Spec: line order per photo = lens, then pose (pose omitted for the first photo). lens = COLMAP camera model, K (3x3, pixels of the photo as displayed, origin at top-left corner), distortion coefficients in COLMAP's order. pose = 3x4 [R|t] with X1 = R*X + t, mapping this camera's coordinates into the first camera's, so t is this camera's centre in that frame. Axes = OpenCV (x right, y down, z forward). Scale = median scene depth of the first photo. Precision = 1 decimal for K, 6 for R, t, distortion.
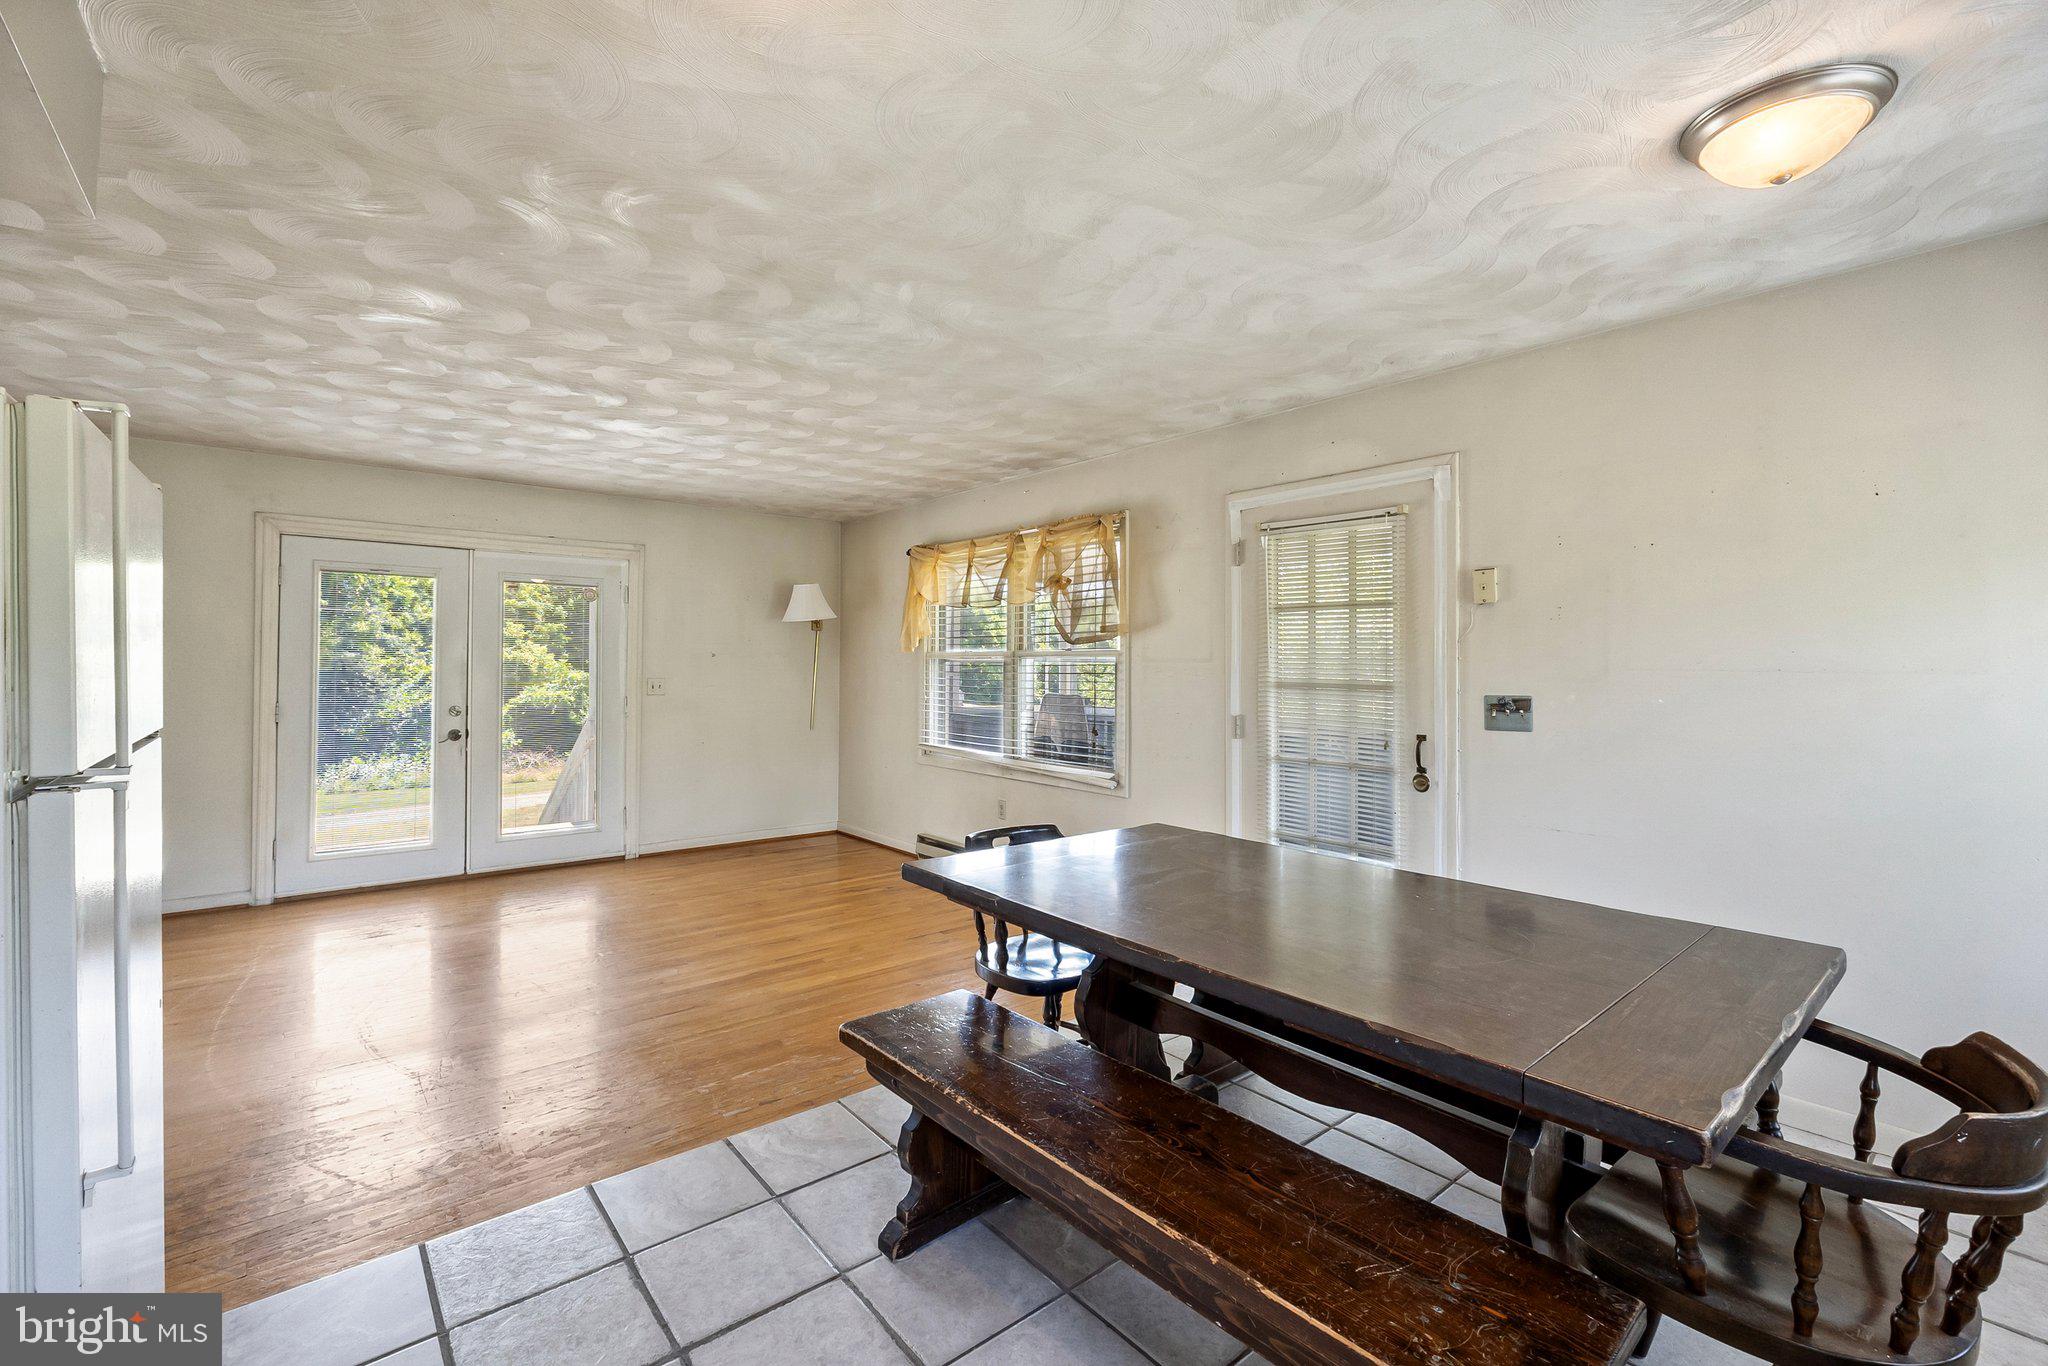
lens RADIAL K [[871.5, 0, 1025.8], [0, 871.5, 641.9], [0, 0, 1]] dist [0.003127, -0.000029]
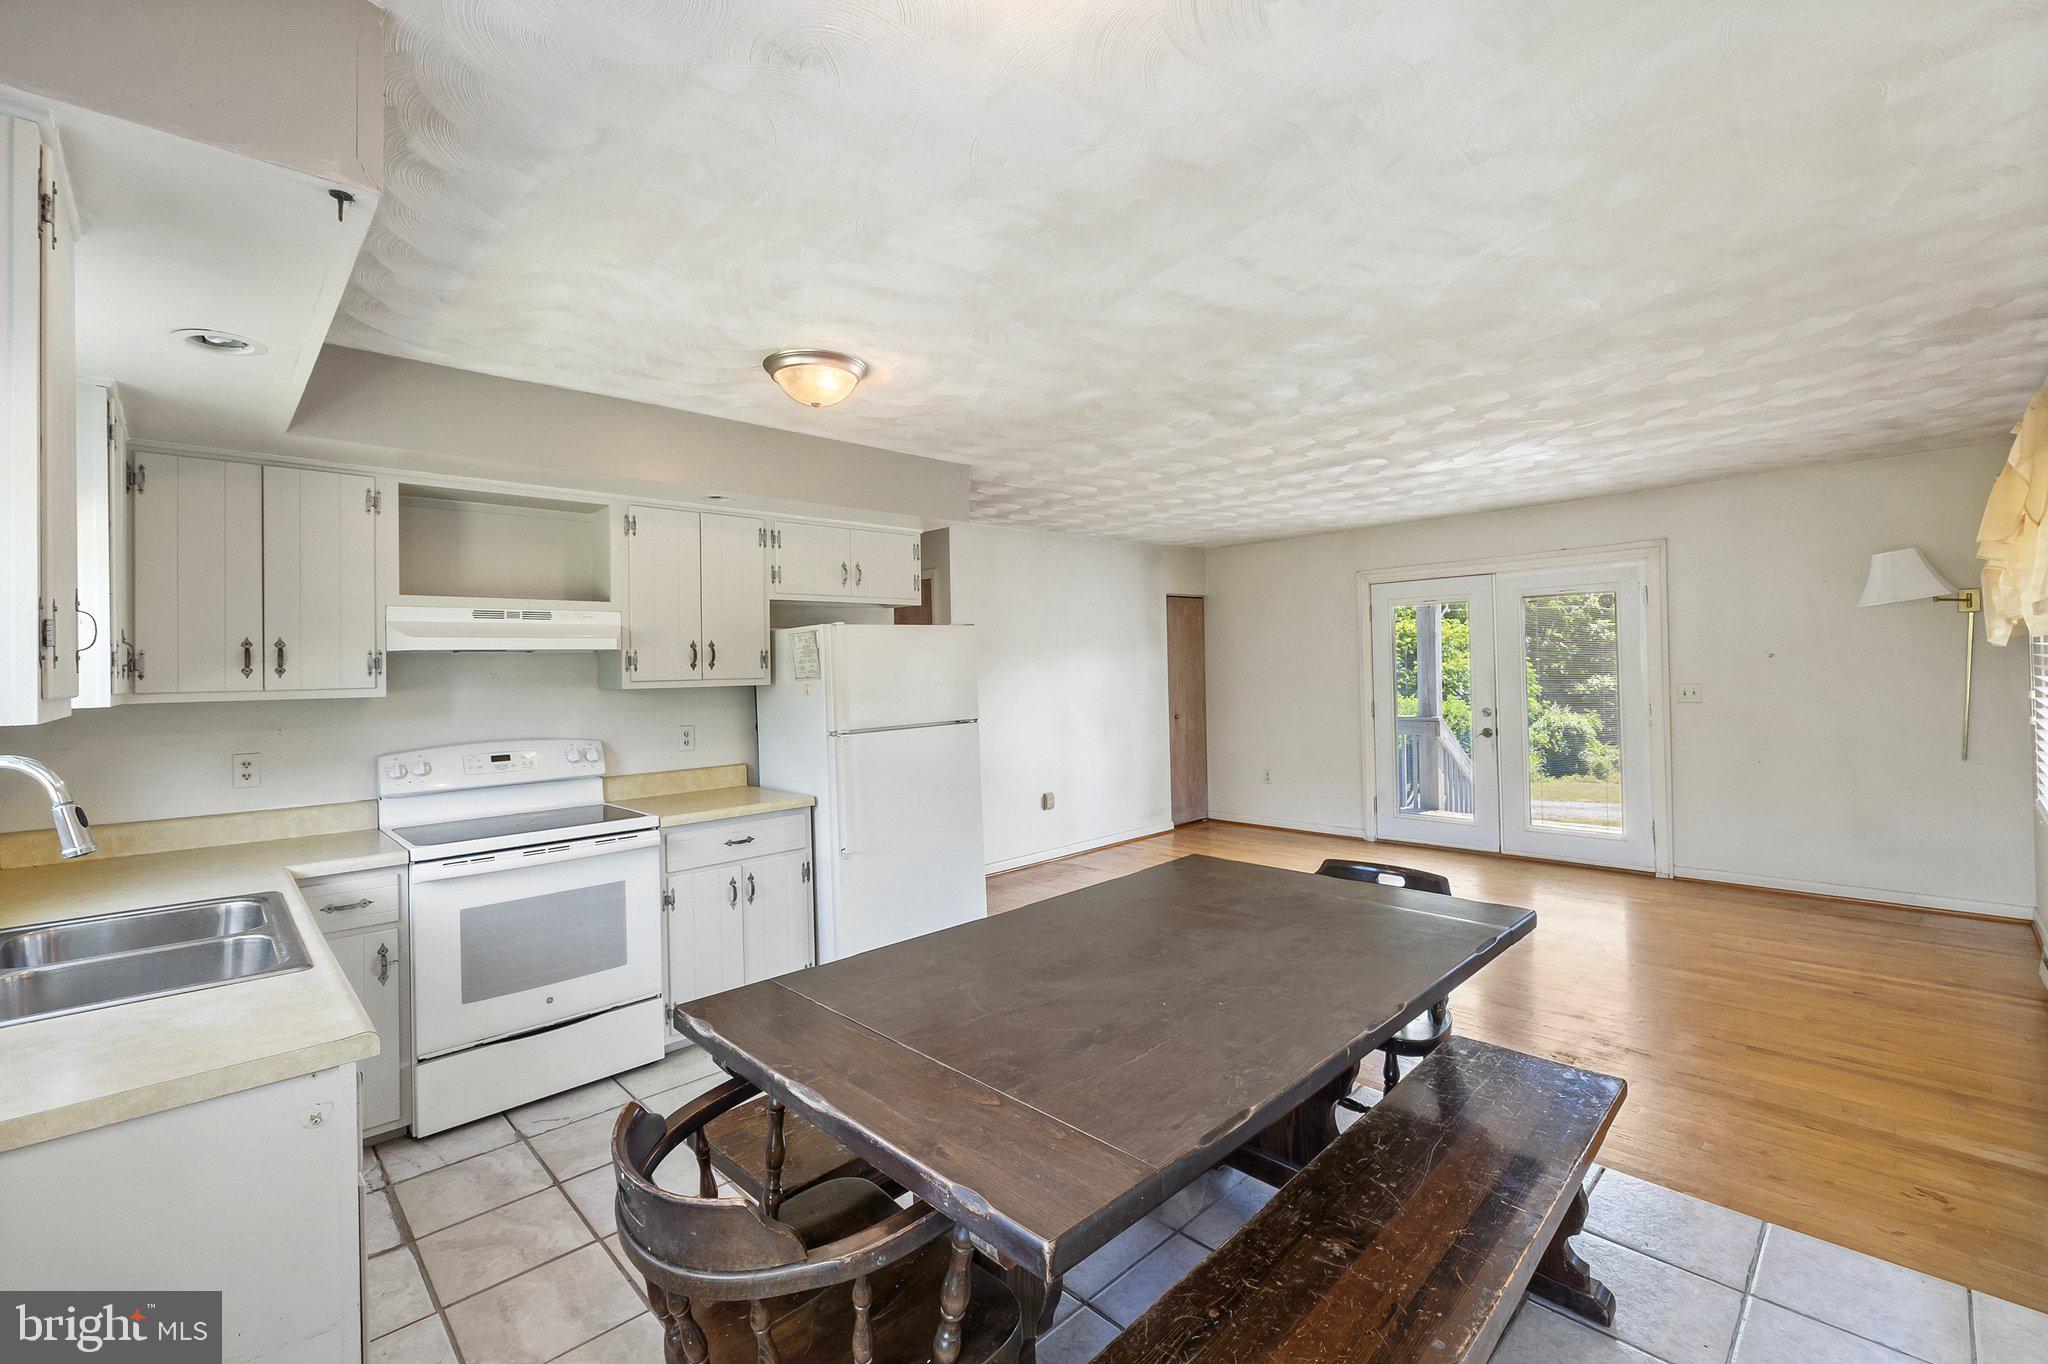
lens RADIAL K [[865.5, 0, 1028.8], [0, 865.5, 661.1], [0, 0, 1]] dist [-0.003383, -0.000706]
pose [[0.075250, -0.017619, -0.997009, 0.657381], [0.055891, 0.998347, -0.013425, -0.013051], [0.995597, -0.054714, 0.076110, 0.415141]]
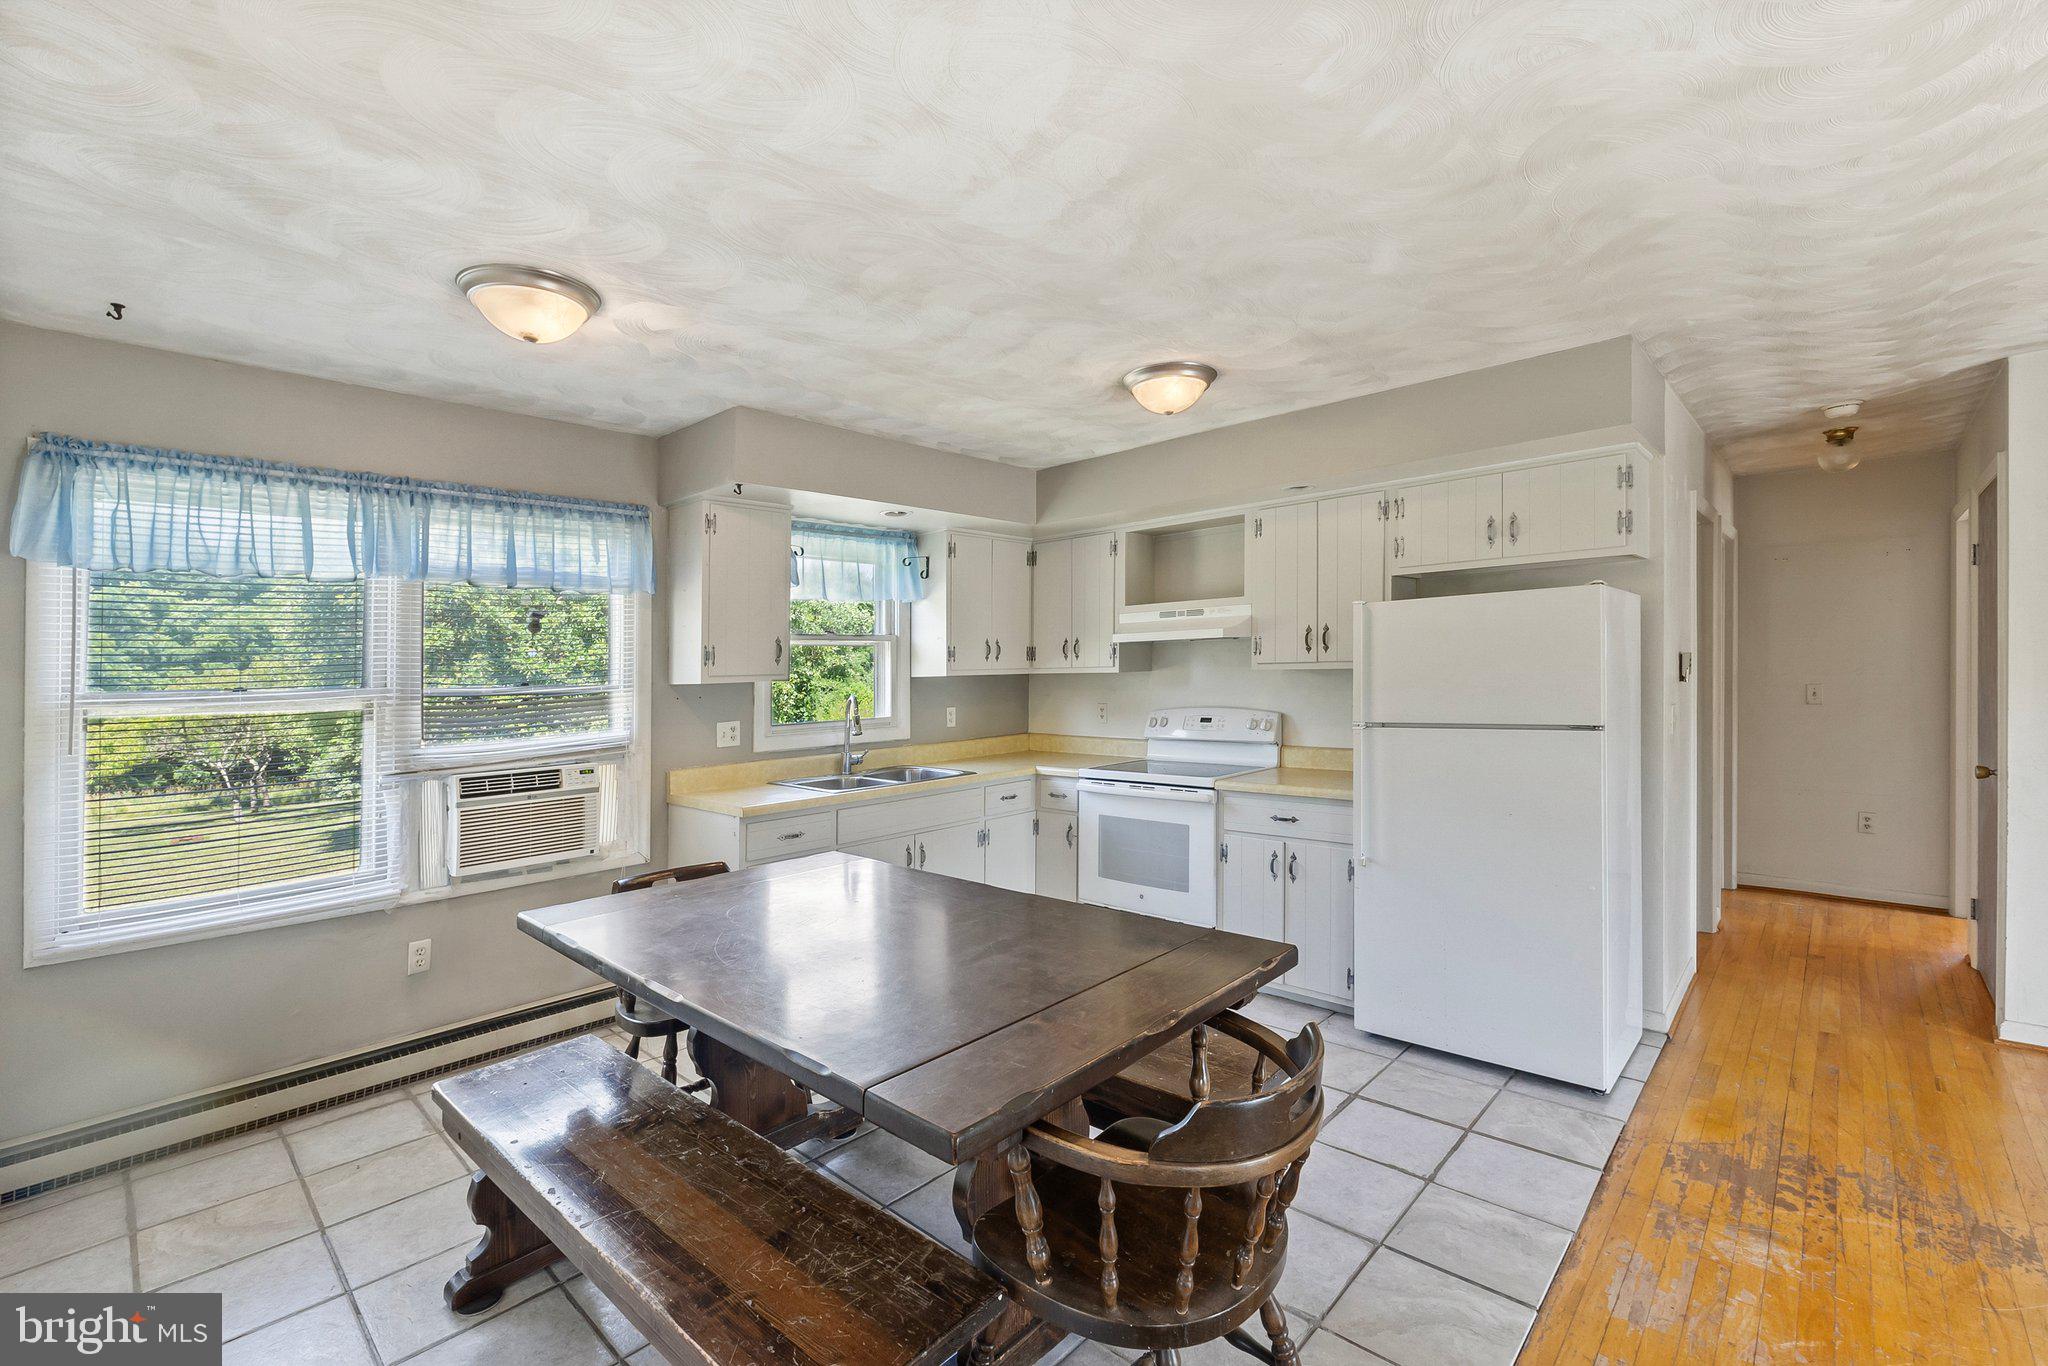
lens RADIAL K [[883.9, 0, 1023.8], [0, 883.9, 638.4], [0, 0, 1]] dist [-0.002151, -0.000362]
pose [[-0.991830, 0.013386, -0.126860, 0.130819], [0.021915, 0.997574, -0.066073, 0.007339], [0.125668, -0.068313, -0.989718, 1.102489]]
